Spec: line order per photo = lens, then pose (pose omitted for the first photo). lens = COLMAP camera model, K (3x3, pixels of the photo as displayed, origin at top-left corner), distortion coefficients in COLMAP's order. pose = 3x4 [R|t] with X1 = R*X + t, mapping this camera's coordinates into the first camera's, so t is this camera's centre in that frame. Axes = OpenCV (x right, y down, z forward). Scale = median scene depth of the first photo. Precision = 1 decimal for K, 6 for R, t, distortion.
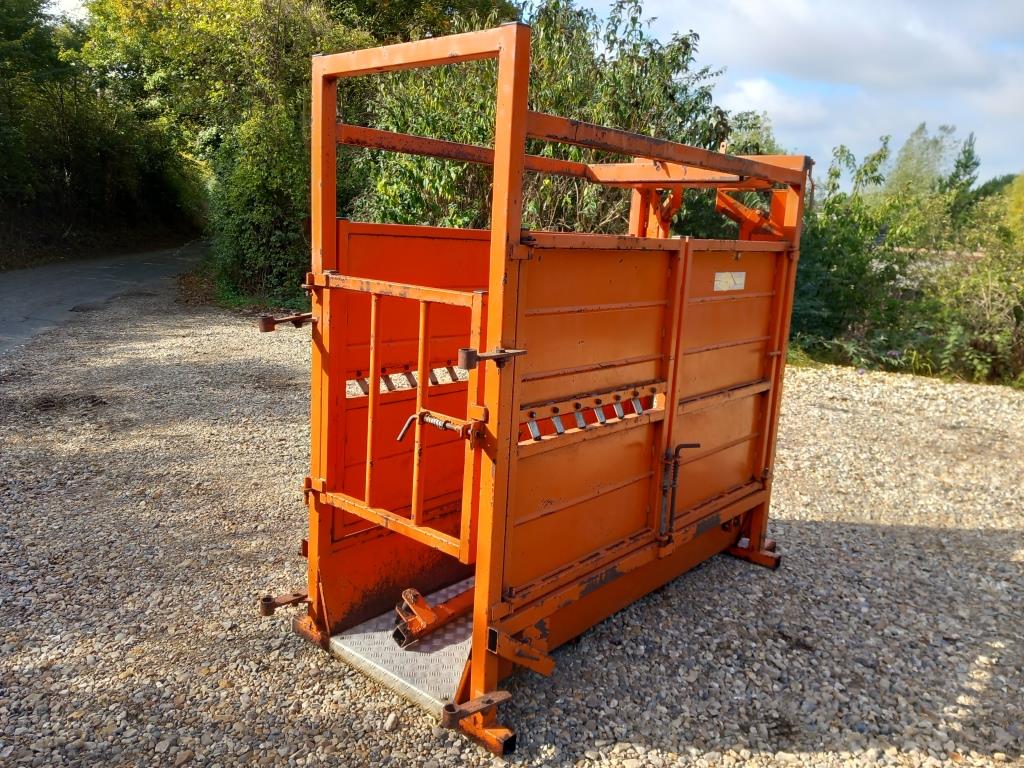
lens RADIAL K [[807.3, 0, 500.3], [0, 807.3, 363.9], [0, 0, 1]] dist [0.011133, -0.016746]
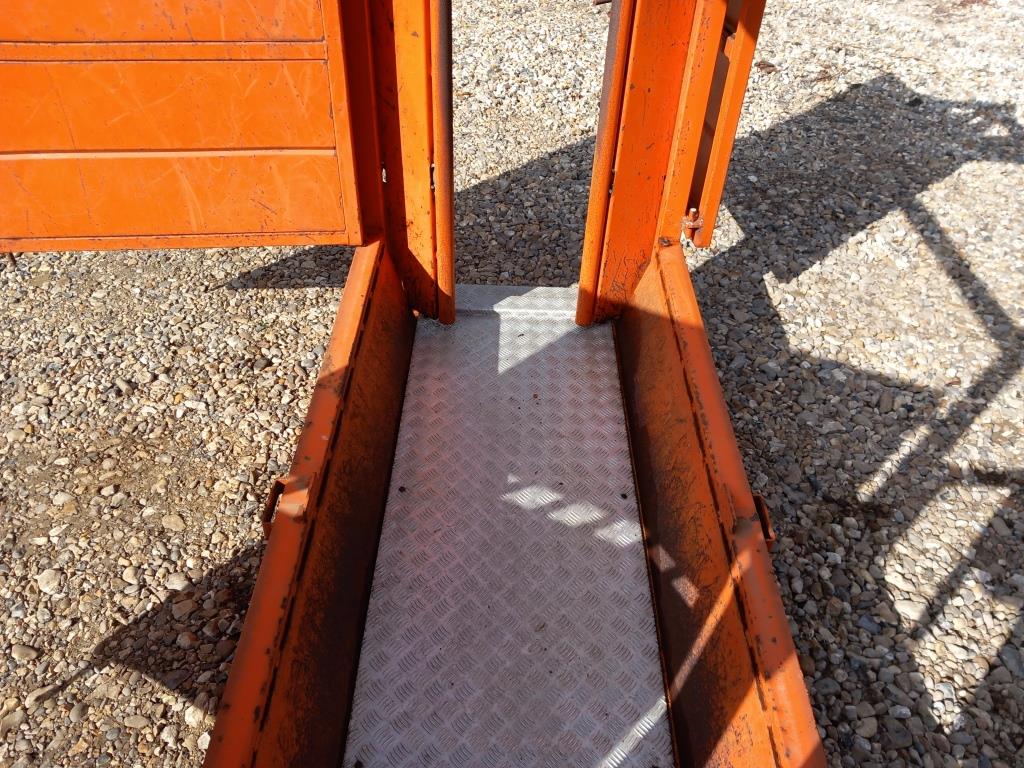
lens RADIAL K [[807.3, 0, 512.5], [0, 807.3, 381.9], [0, 0, 1]] dist [0.011133, -0.016746]
pose [[0.761089, -0.441992, 0.474749, -0.098423], [0.106233, 0.806959, 0.580975, -0.129759], [-0.639889, -0.391740, 0.661122, 0.764631]]
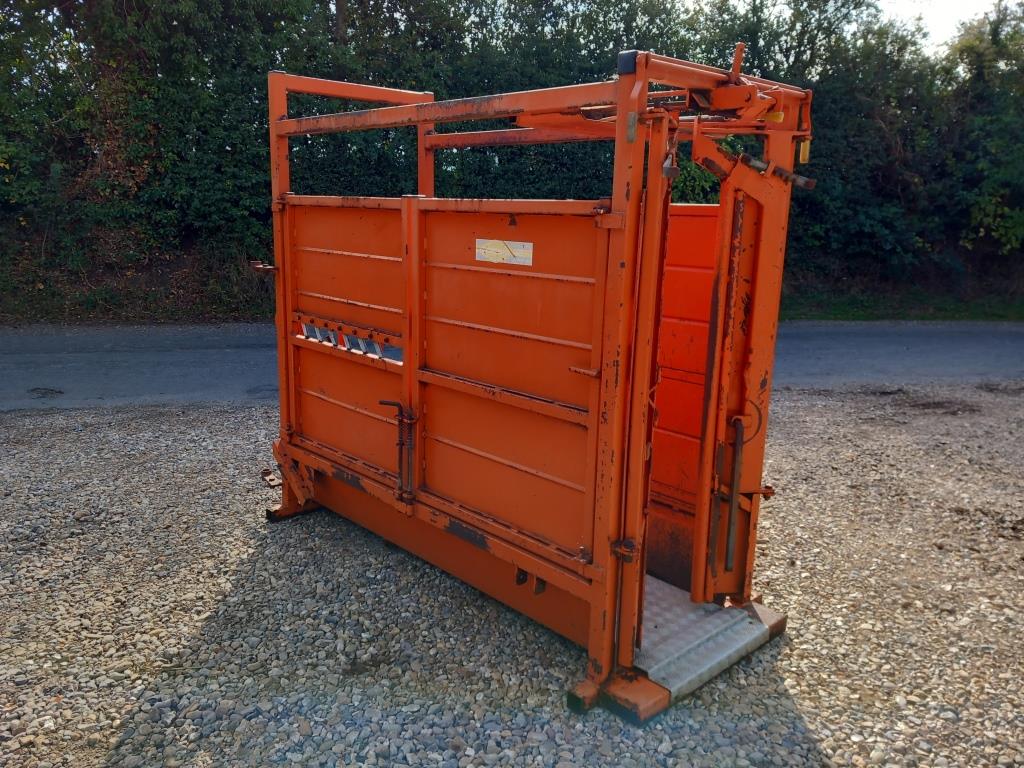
lens RADIAL K [[807.3, 0, 513.3], [0, 807.3, 388.4], [0, 0, 1]] dist [0.011133, -0.016746]
pose [[-0.089554, 0.170605, -0.981261, 1.102741], [-0.198419, 0.962415, 0.185437, -0.123844], [0.976018, 0.211307, -0.052337, 1.095519]]
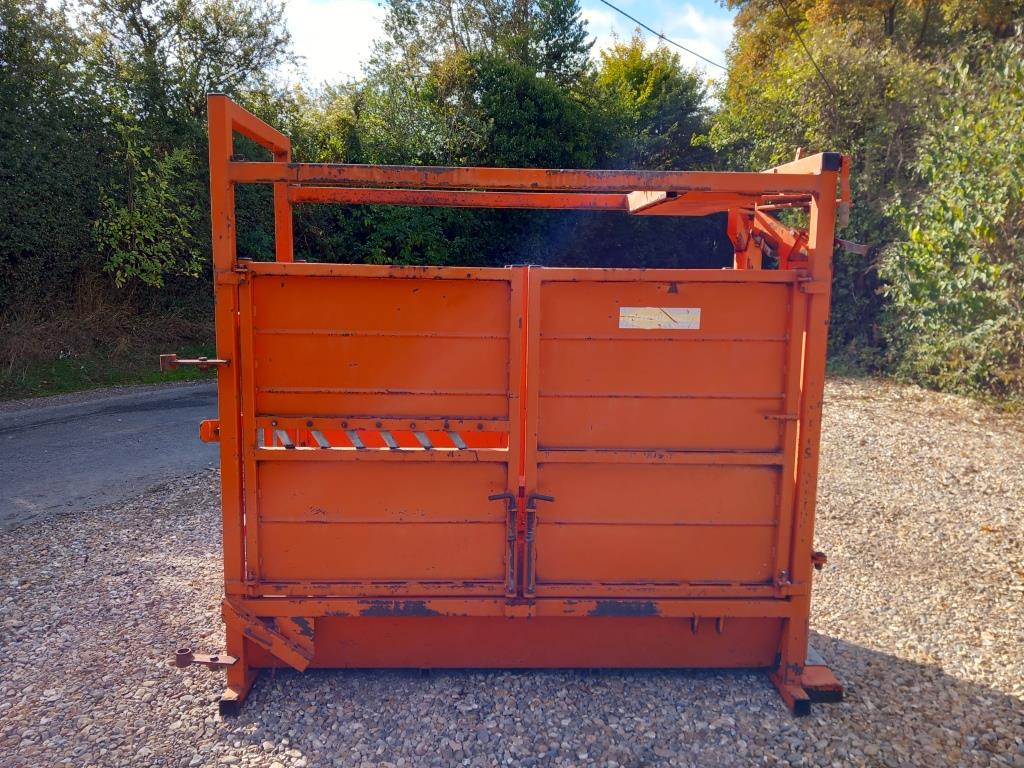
lens RADIAL K [[807.3, 0, 513.4], [0, 807.3, 377.6], [0, 0, 1]] dist [0.011133, -0.016746]
pose [[0.686856, 0.061311, -0.724203, 0.793057], [-0.105629, 0.994277, -0.016006, -0.012864], [0.719077, 0.087490, 0.689401, 0.332914]]
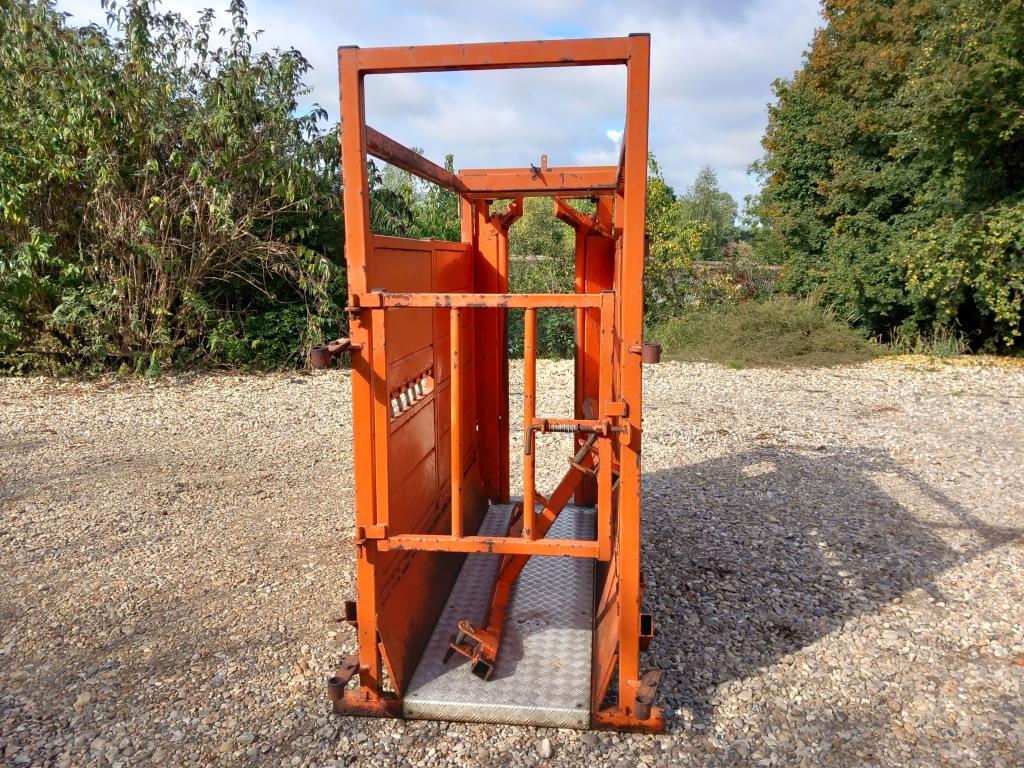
lens RADIAL K [[807.3, 0, 500.8], [0, 807.3, 357.0], [0, 0, 1]] dist [0.011133, -0.016746]
pose [[0.826254, -0.125176, 0.549213, -0.497055], [0.140856, 0.989935, 0.013716, -0.028315], [-0.545402, 0.066027, 0.835570, 0.151484]]
